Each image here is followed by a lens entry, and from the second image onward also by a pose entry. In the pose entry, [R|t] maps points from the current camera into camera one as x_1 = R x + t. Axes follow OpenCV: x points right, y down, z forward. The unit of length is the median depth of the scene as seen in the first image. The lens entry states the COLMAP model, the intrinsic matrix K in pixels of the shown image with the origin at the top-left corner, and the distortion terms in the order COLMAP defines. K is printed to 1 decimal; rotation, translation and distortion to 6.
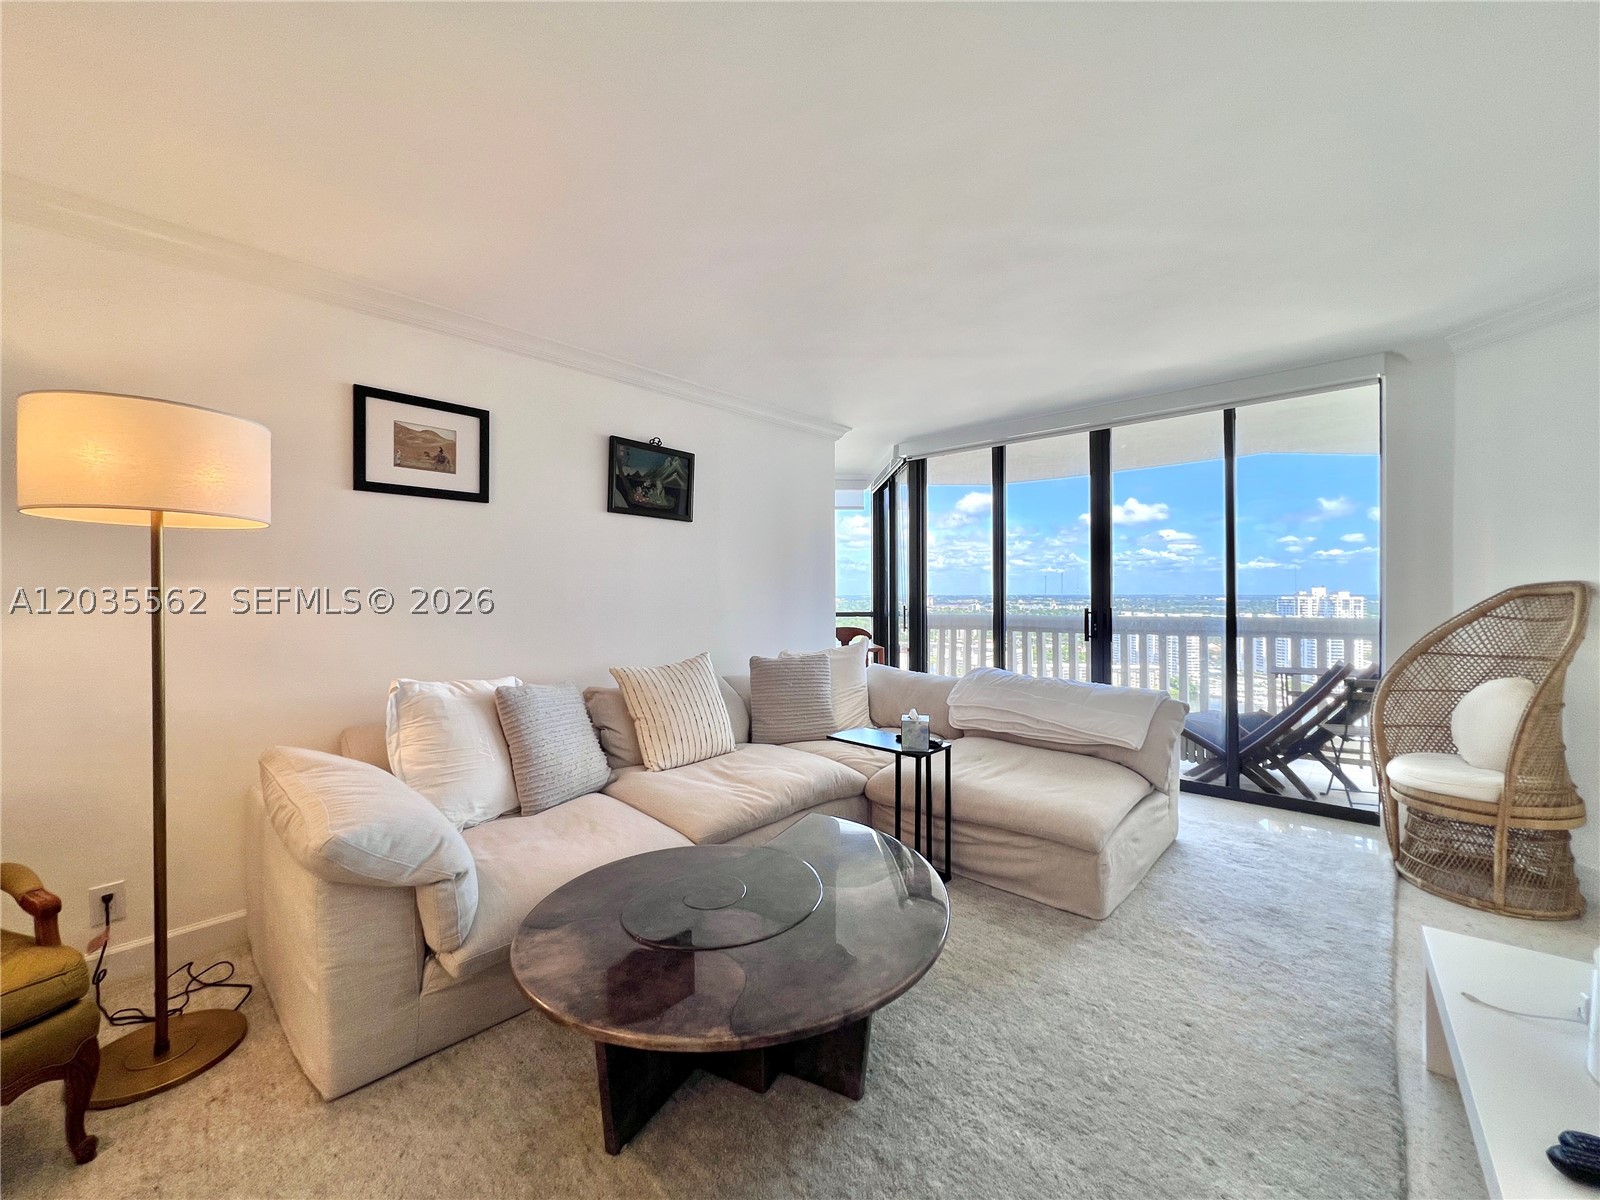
lens RADIAL K [[643.2, 0, 797.6], [0, 643.2, 594.3], [0, 0, 1]] dist [-0.000468, 0.000305]
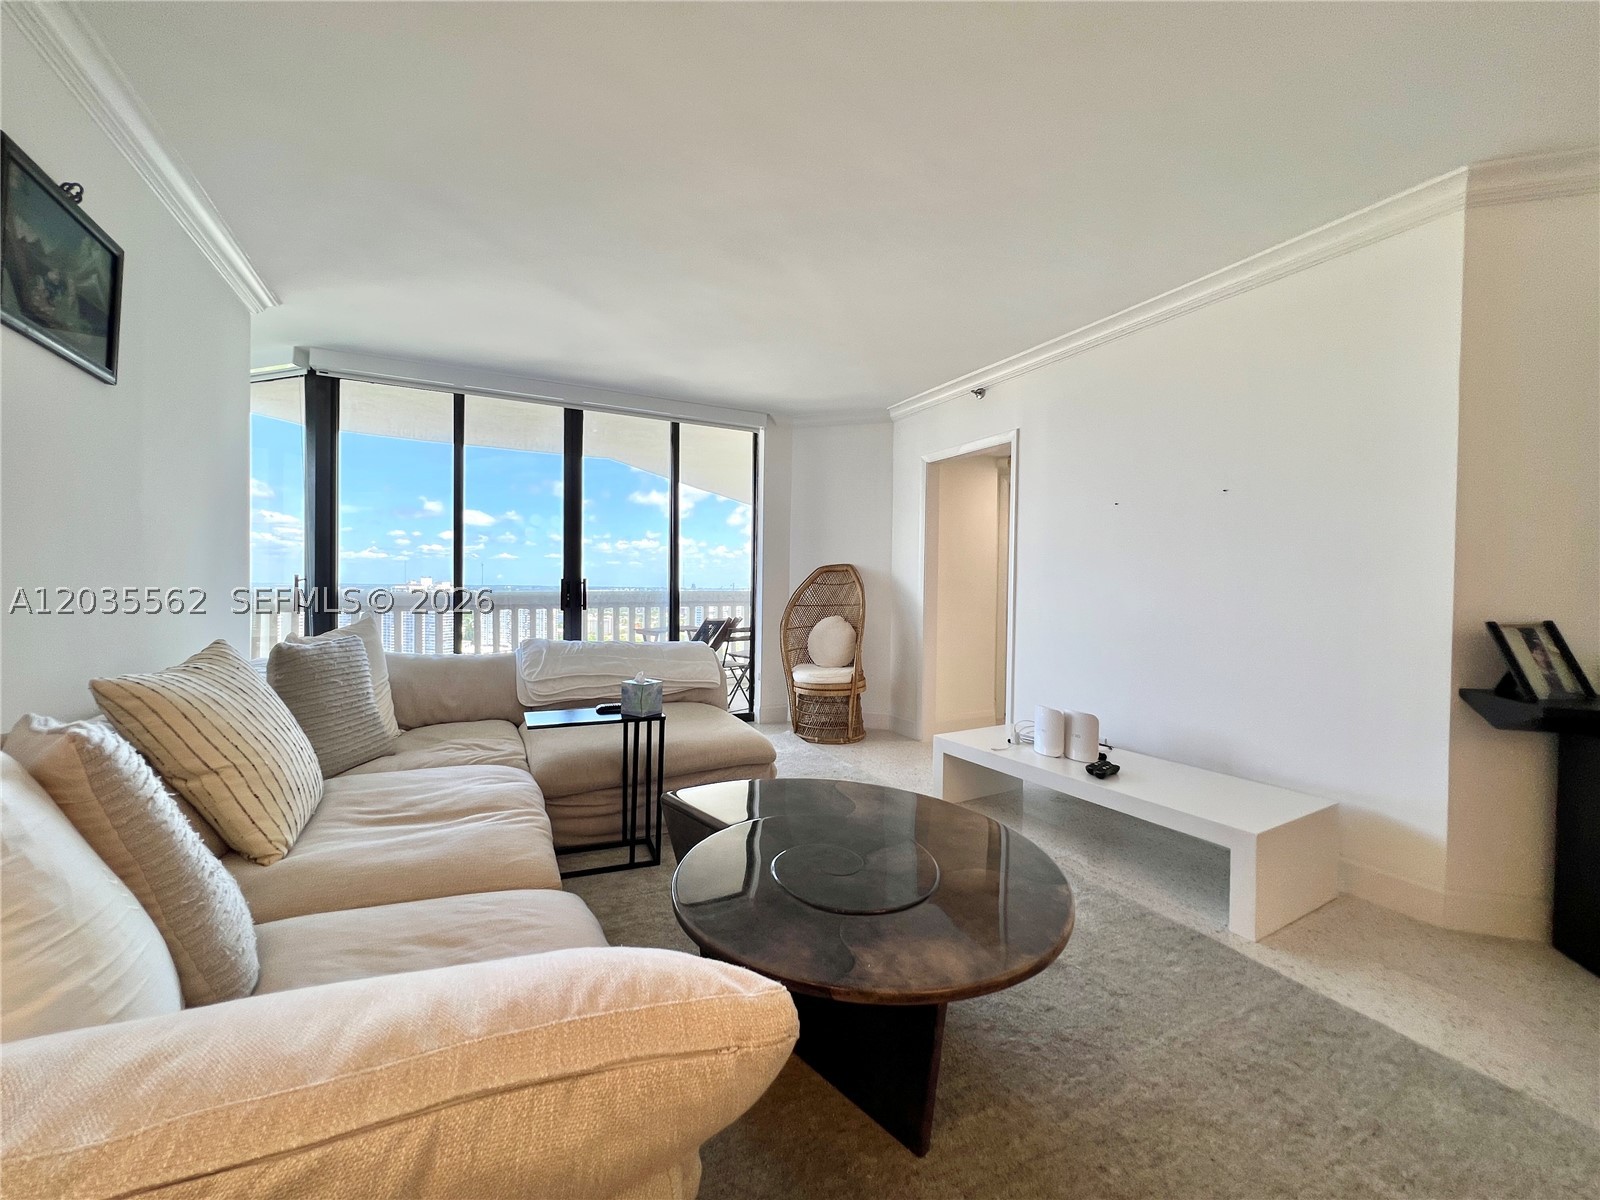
lens RADIAL K [[643.2, 0, 797.6], [0, 643.2, 594.3], [0, 0, 1]] dist [-0.000468, 0.000305]
pose [[0.353103, -0.003450, 0.935578, -0.553559], [-0.012323, 0.999889, 0.008338, 0.048135], [-0.935503, -0.014474, 0.353022, 0.408447]]
